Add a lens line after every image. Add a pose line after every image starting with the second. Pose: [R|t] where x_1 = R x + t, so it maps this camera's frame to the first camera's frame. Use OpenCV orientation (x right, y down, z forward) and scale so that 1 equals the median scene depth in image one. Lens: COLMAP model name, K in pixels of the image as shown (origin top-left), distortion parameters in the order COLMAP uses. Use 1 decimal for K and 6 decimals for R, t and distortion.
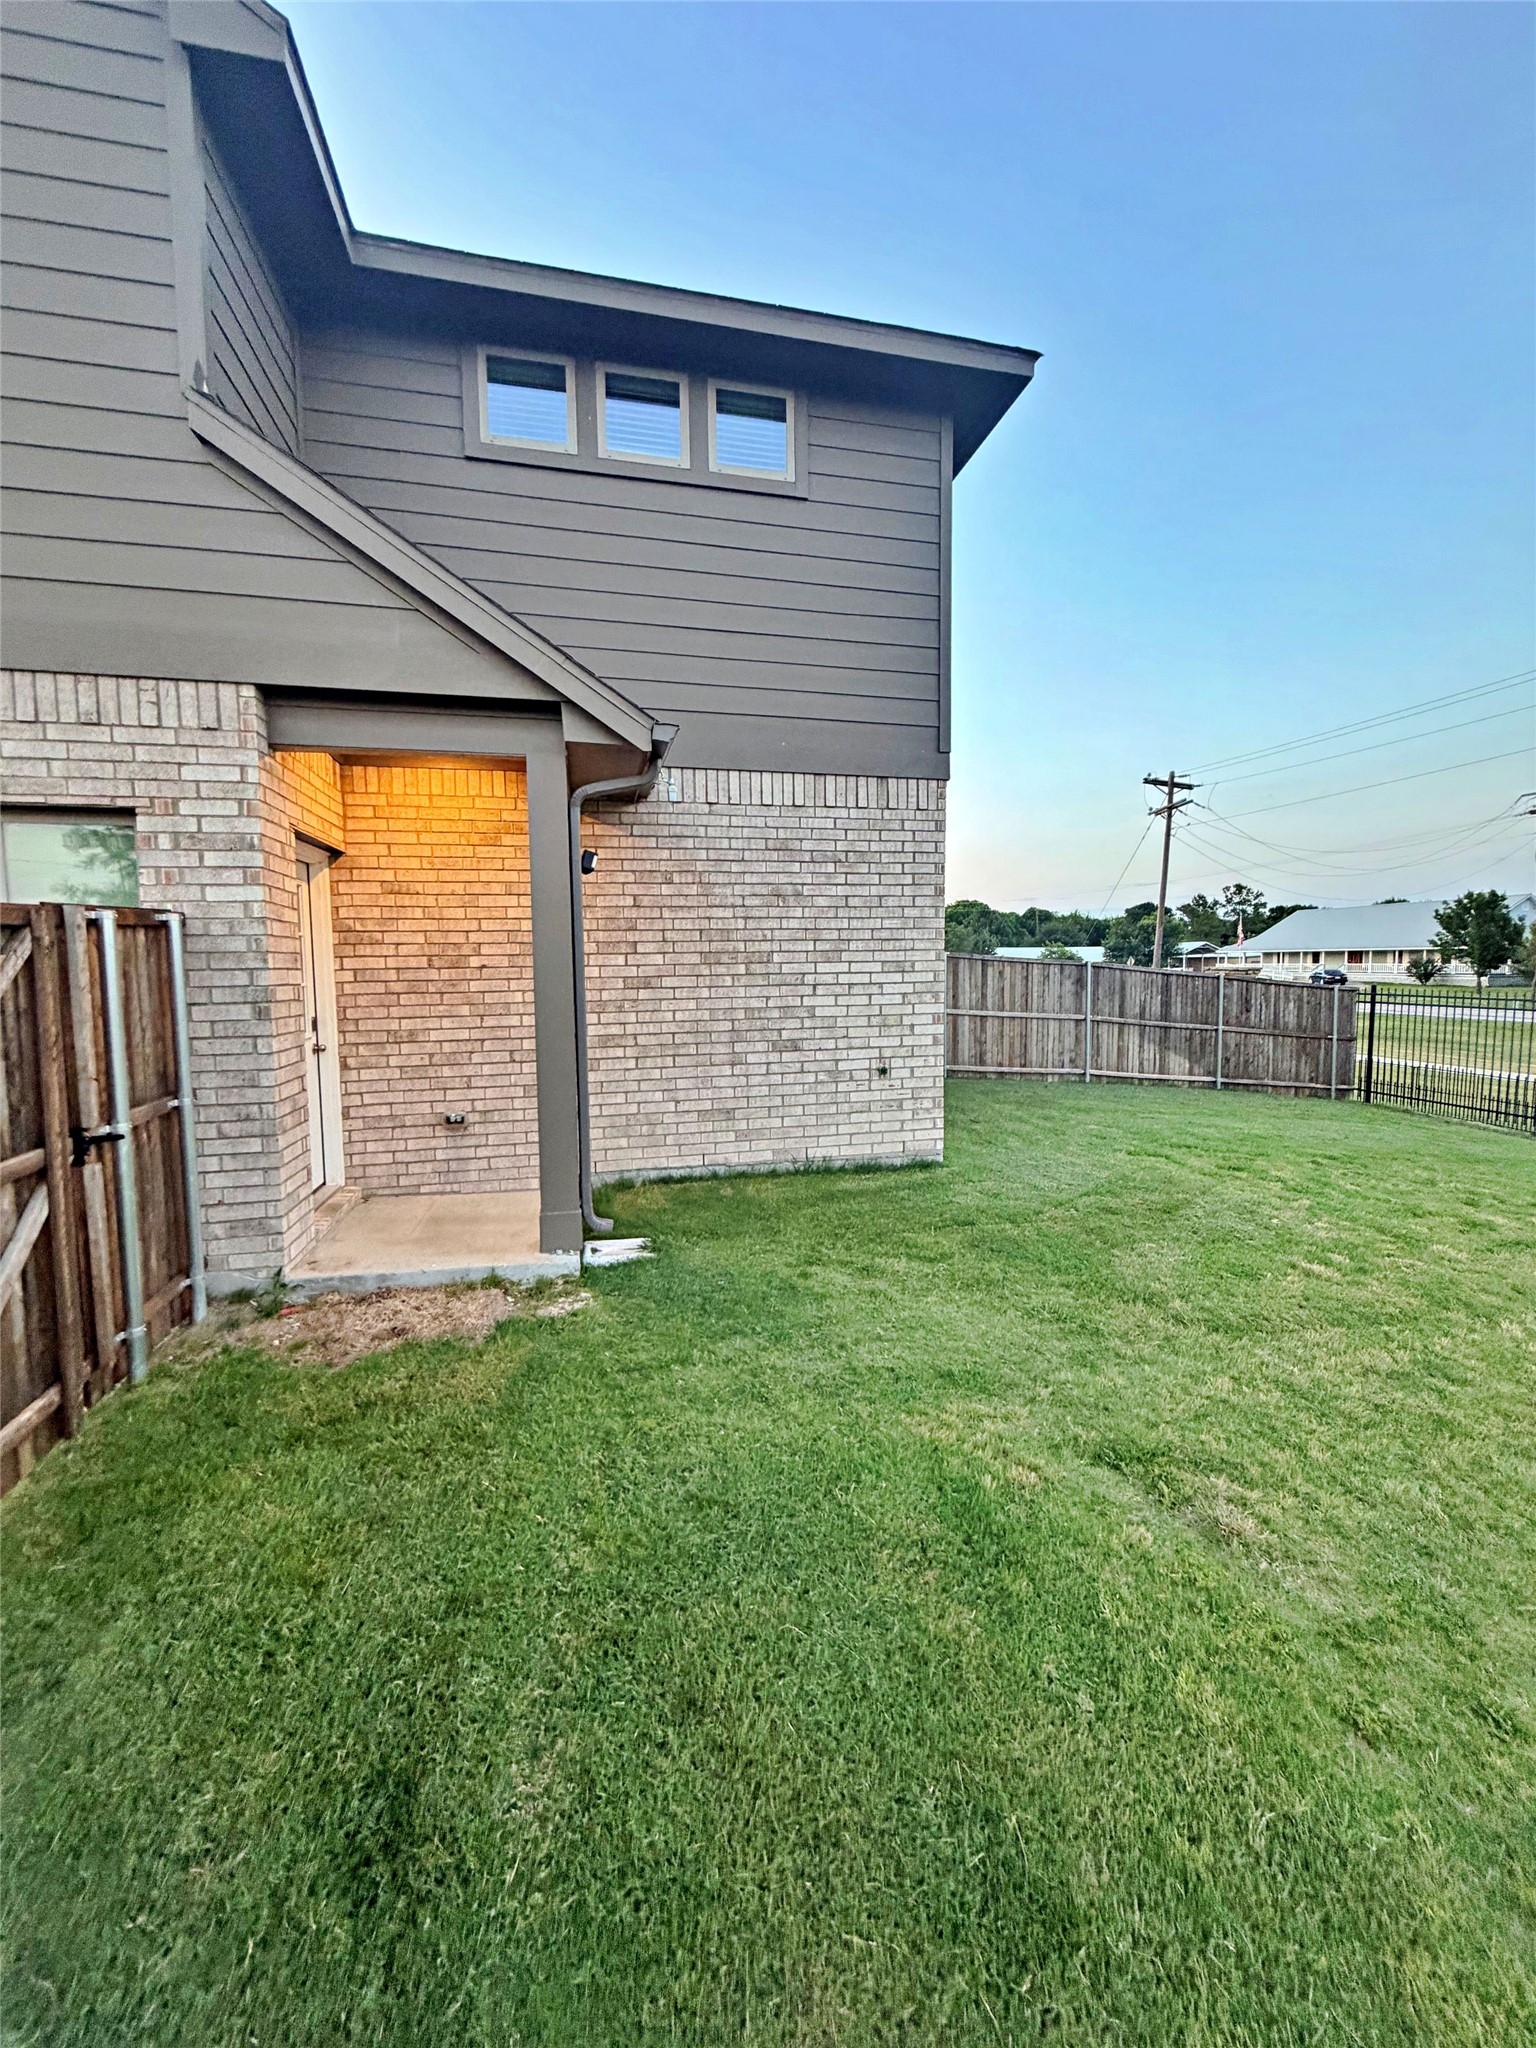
lens RADIAL K [[817.4, 0, 767.6], [0, 817.4, 1019.0], [0, 0, 1]] dist [-0.001334, 0.000787]
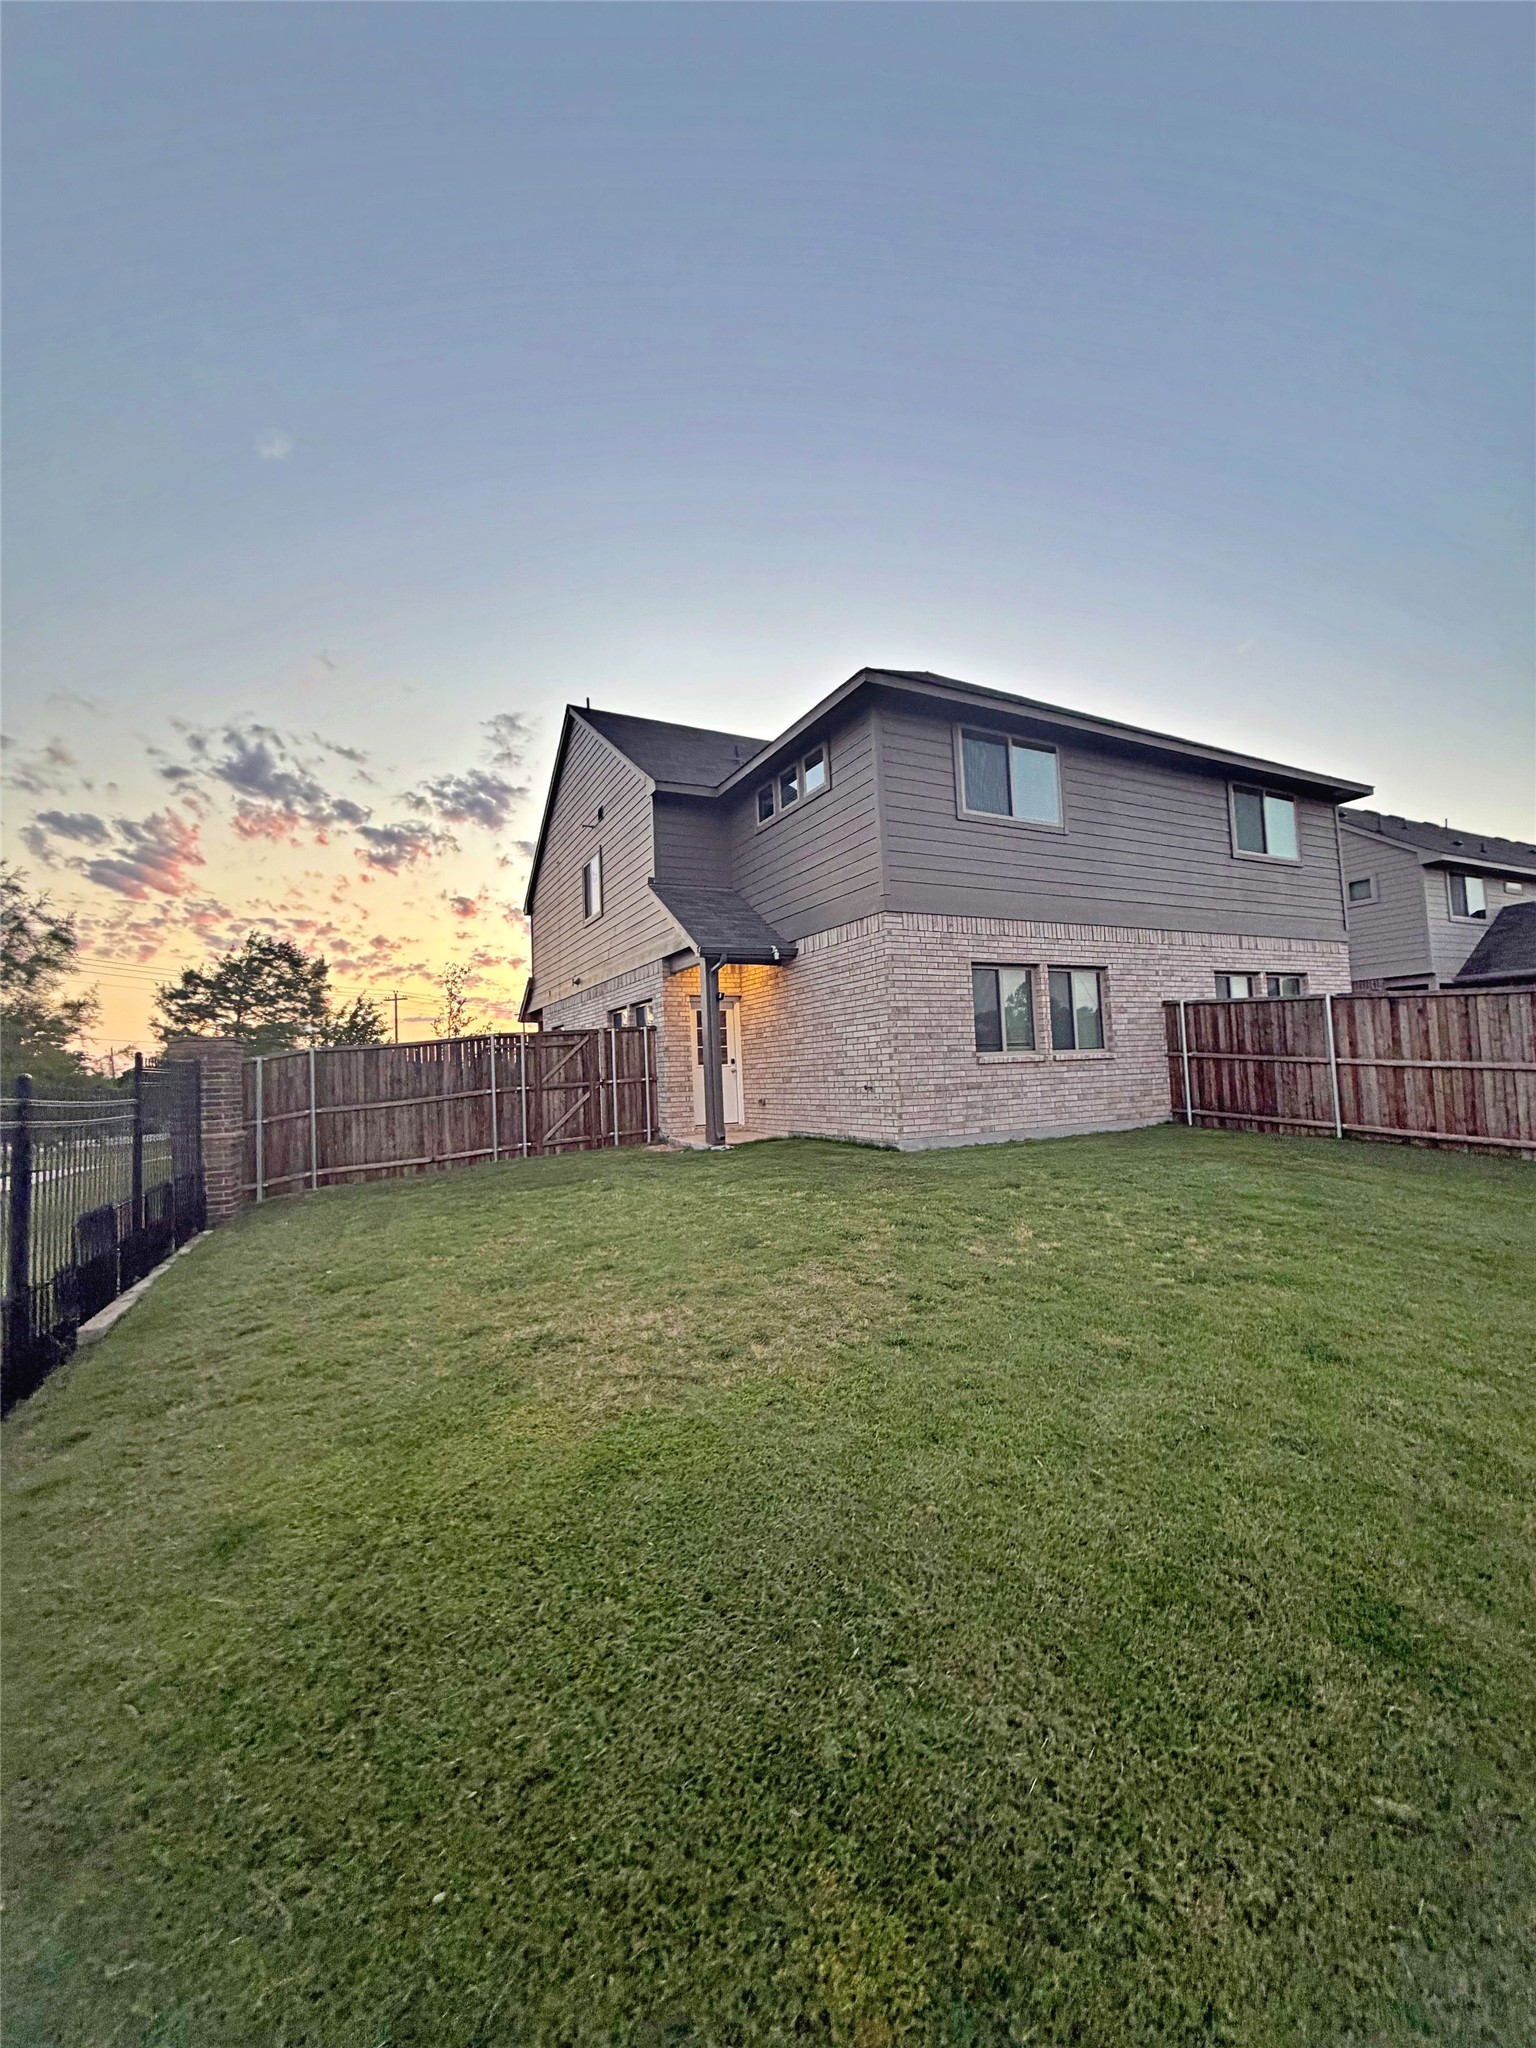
lens RADIAL K [[817.4, 0, 770.6], [0, 817.4, 1006.6], [0, 0, 1]] dist [-0.001334, 0.000787]
pose [[0.250074, -0.077607, -0.965112, 1.879900], [-0.028079, 0.995782, -0.087349, 0.053752], [0.967820, 0.048944, 0.246840, 0.409463]]
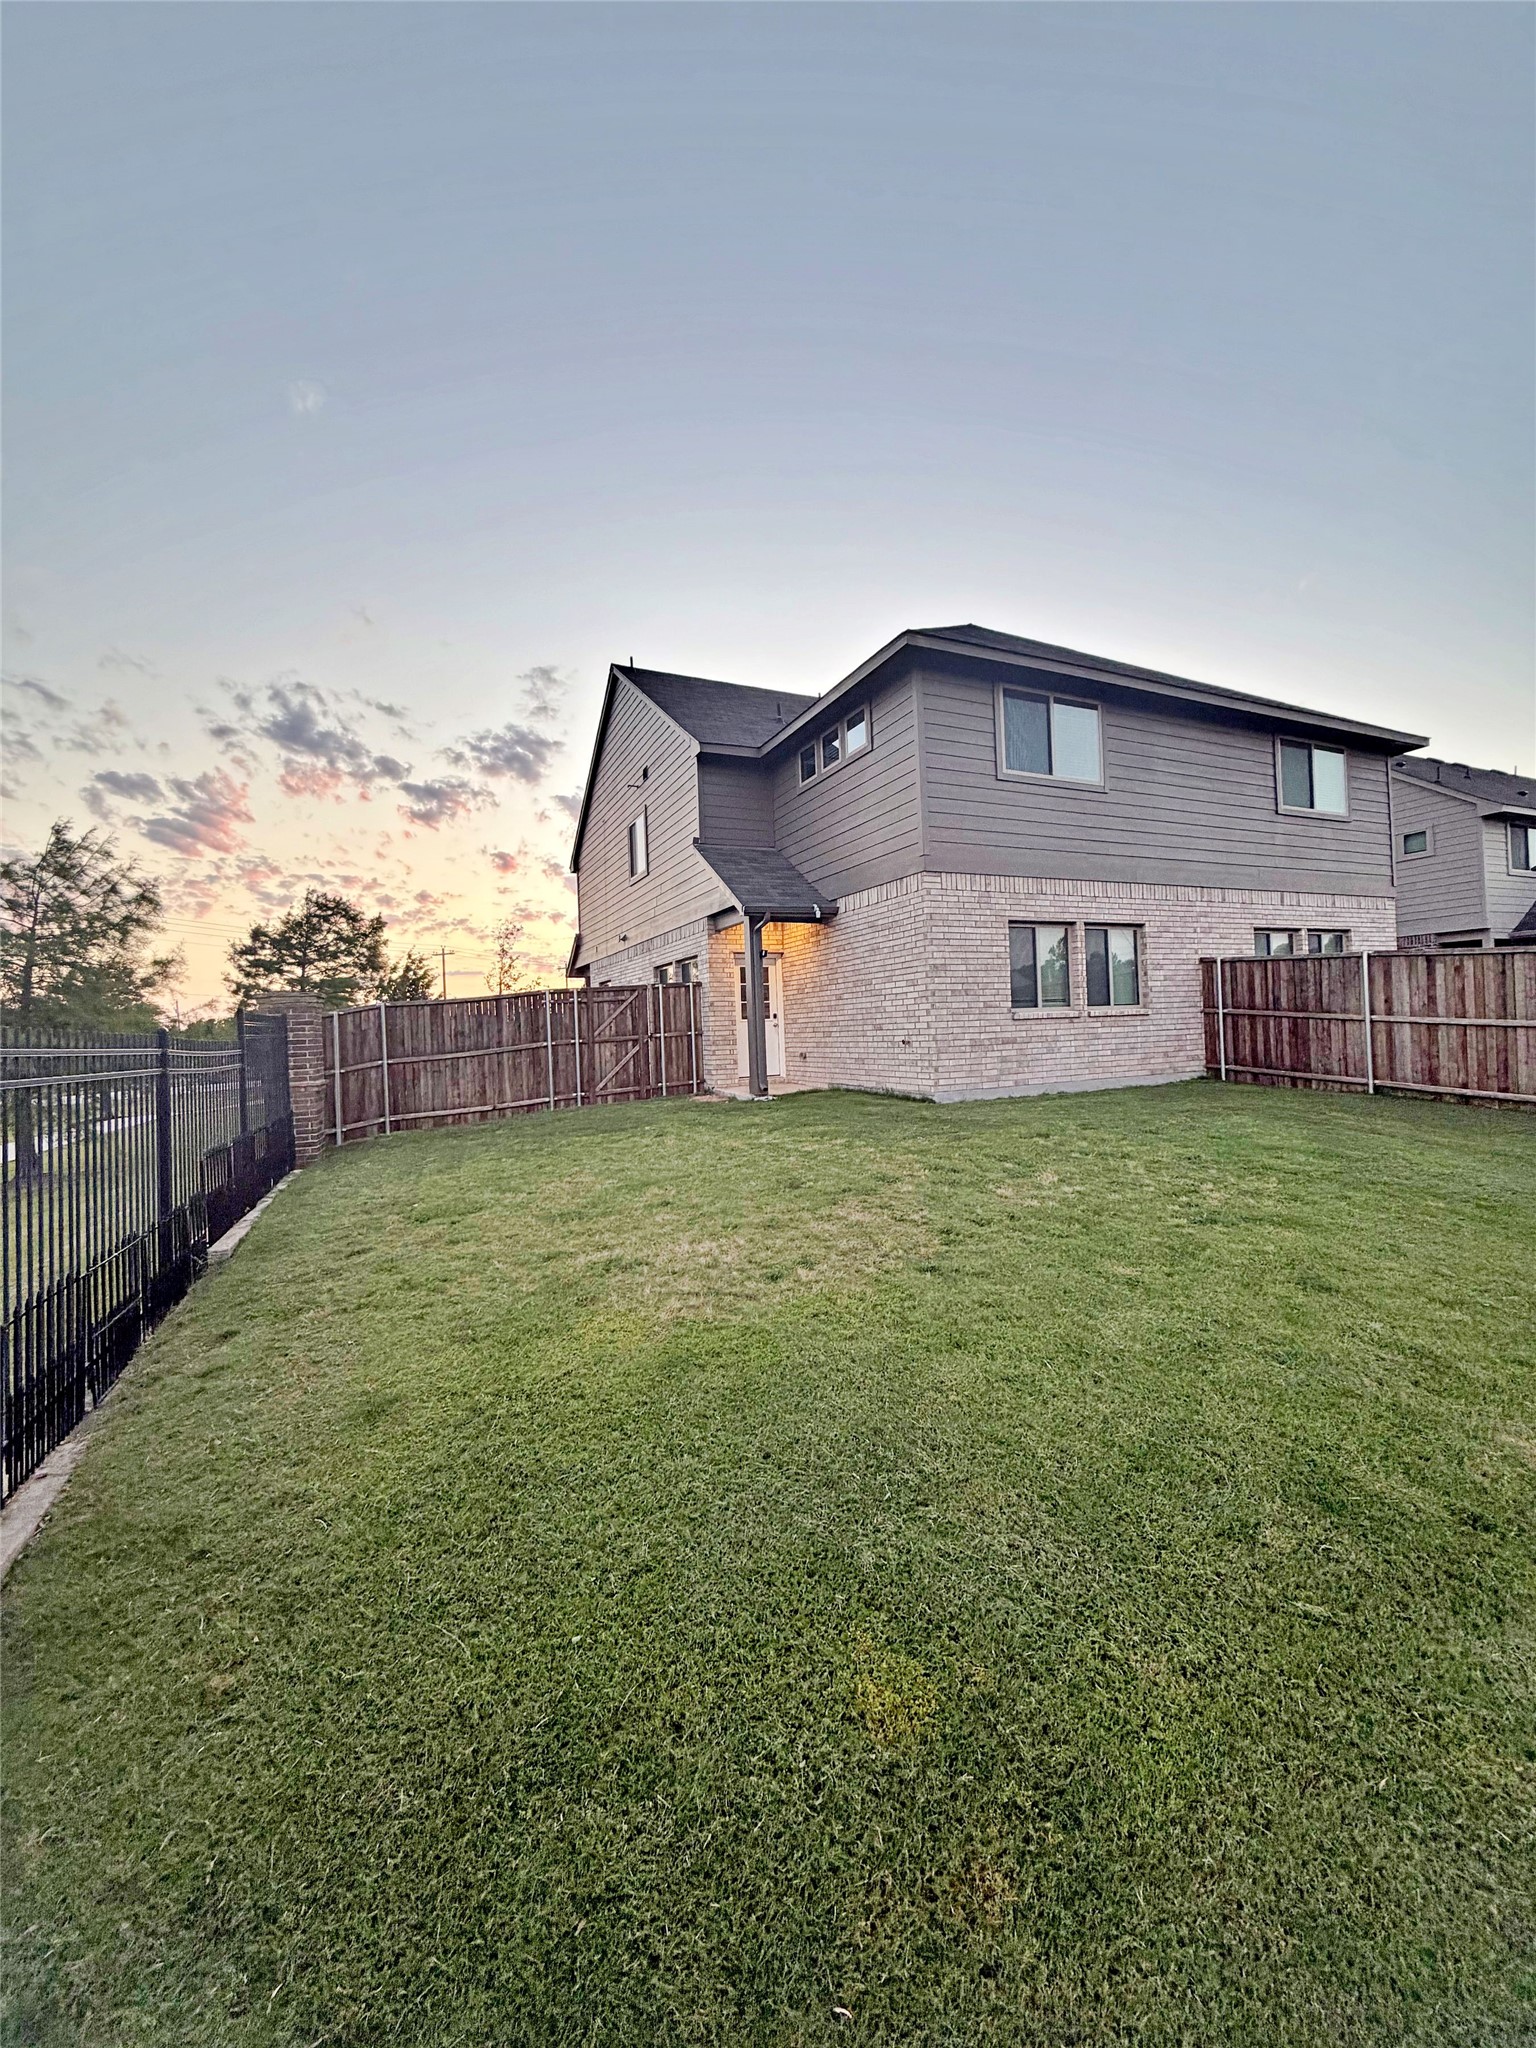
lens RADIAL K [[817.4, 0, 770.2], [0, 817.4, 1016.7], [0, 0, 1]] dist [-0.001334, 0.000787]
pose [[0.203959, -0.010354, -0.978925, 1.957589], [-0.031494, 0.999357, -0.017132, 0.051504], [0.978473, 0.034324, 0.203502, 0.381926]]
